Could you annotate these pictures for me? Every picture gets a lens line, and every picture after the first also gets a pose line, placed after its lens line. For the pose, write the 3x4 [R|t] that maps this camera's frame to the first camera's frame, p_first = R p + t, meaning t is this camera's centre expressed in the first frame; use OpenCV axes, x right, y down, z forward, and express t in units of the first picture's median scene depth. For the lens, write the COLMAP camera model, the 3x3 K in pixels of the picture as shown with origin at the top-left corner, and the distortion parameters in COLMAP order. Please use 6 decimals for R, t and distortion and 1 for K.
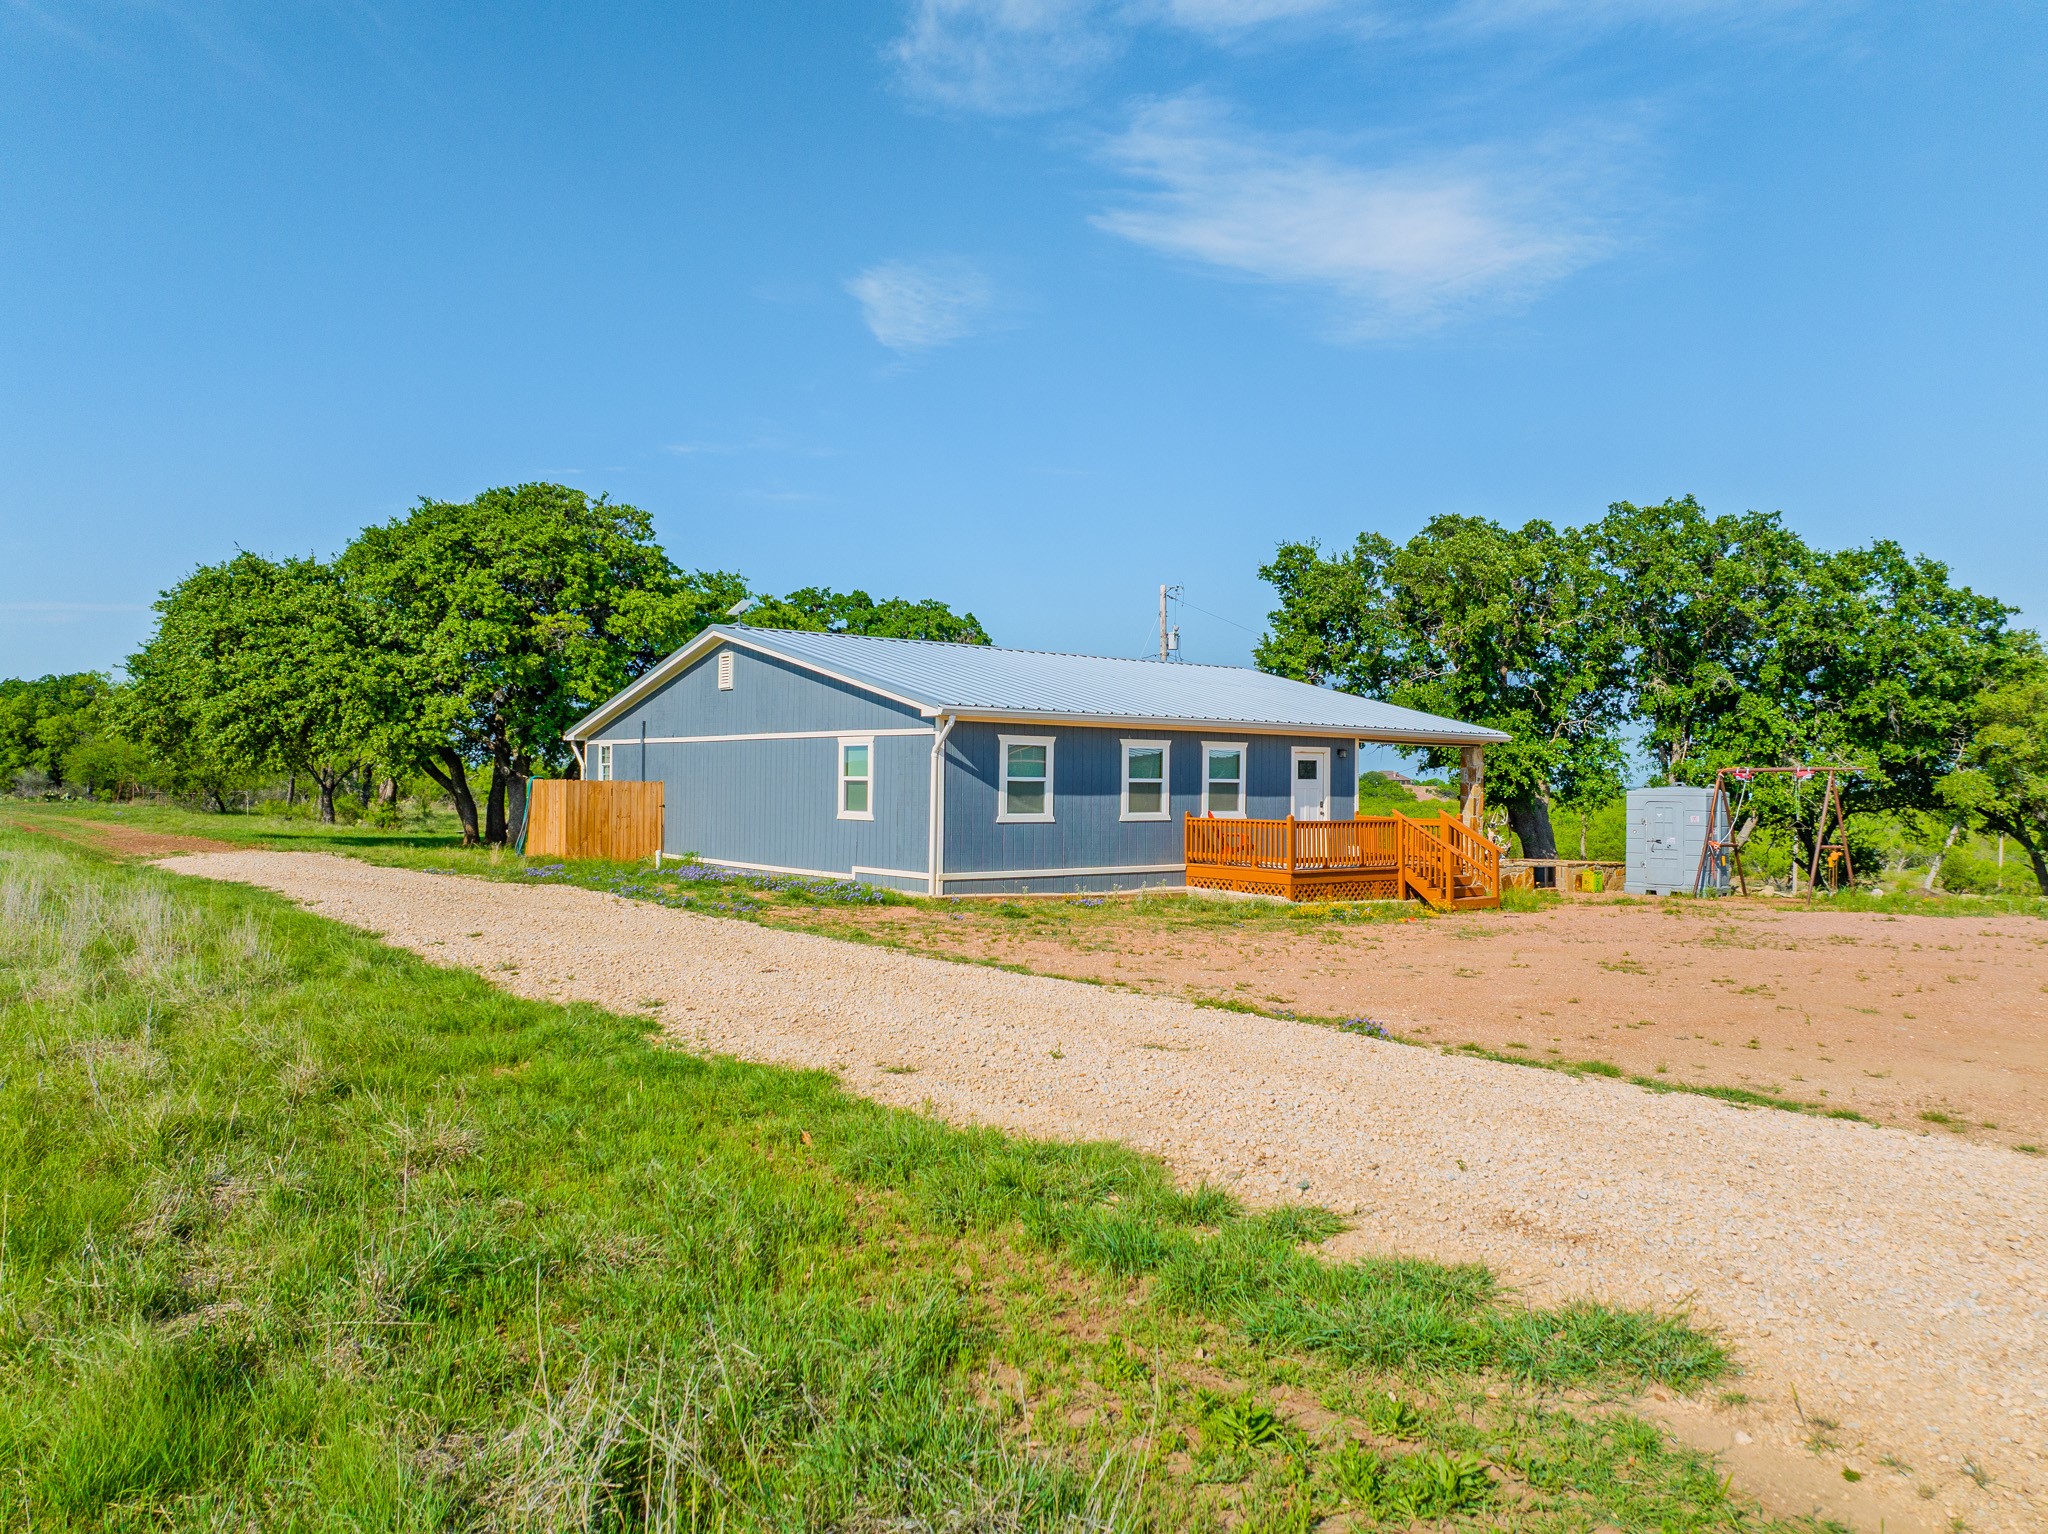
lens RADIAL K [[1434.3, 0, 1024.0], [0, 1434.3, 767.0], [0, 0, 1]] dist [-0.041392, 0.006476]
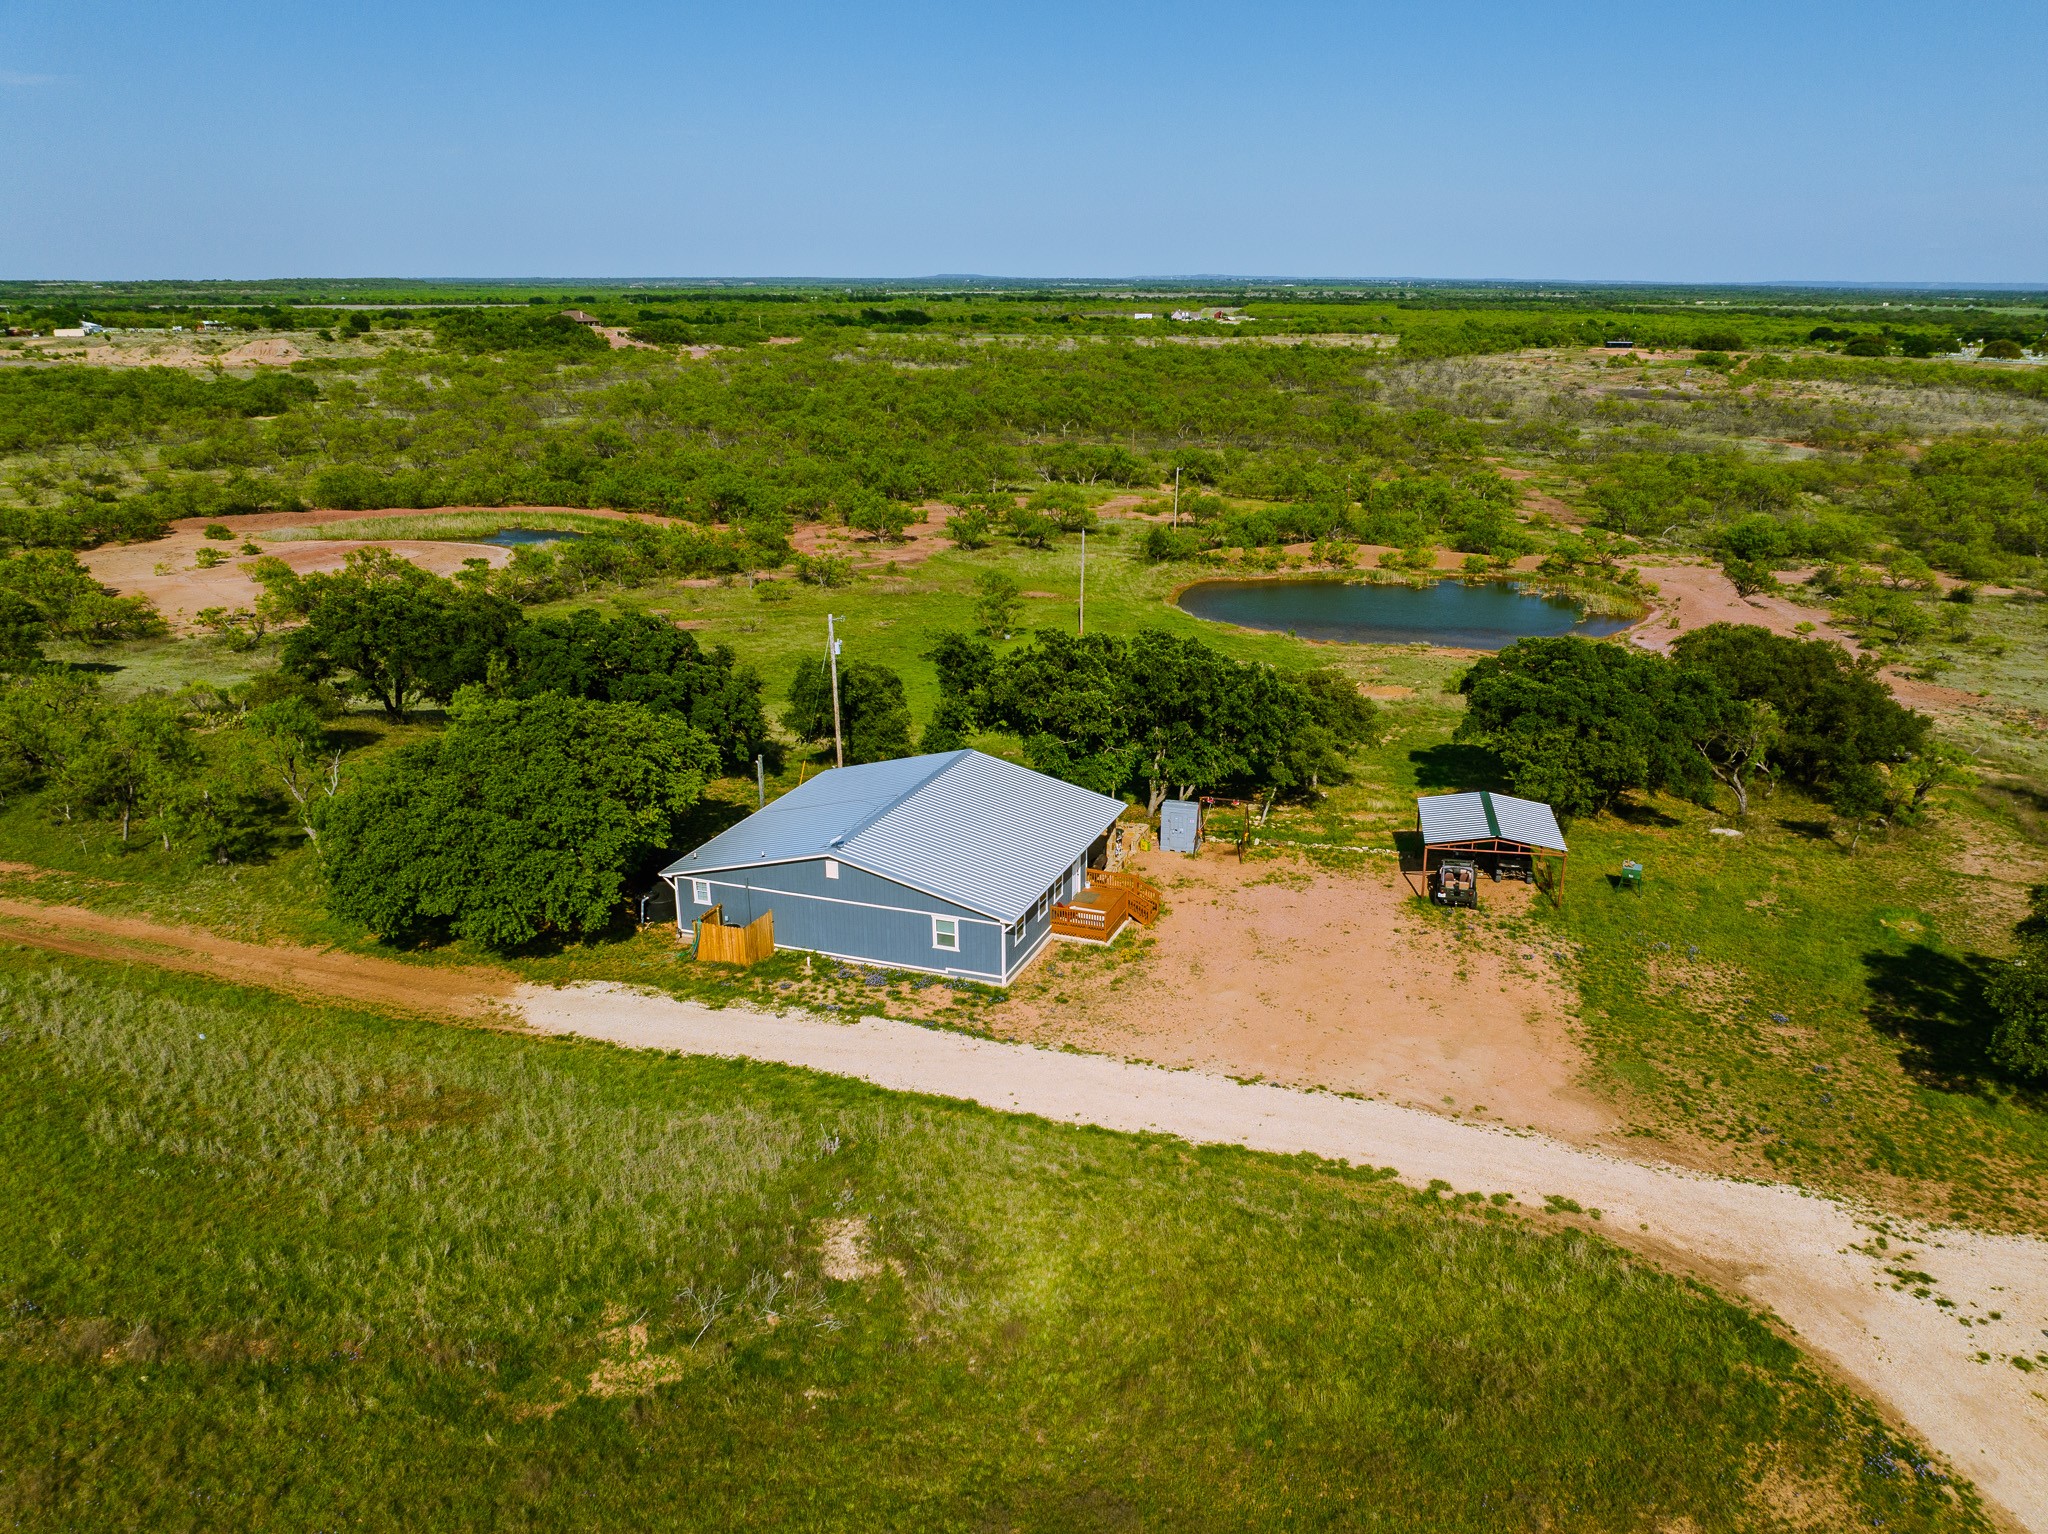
lens RADIAL K [[1488.5, 0, 1061.7], [0, 1488.5, 798.1], [0, 0, 1]] dist [0.006677, -0.118261]
pose [[0.839064, -0.187845, 0.510574, -0.957784], [0.002444, 0.939791, 0.341742, -0.852142], [-0.544027, -0.285496, 0.789004, -0.796085]]
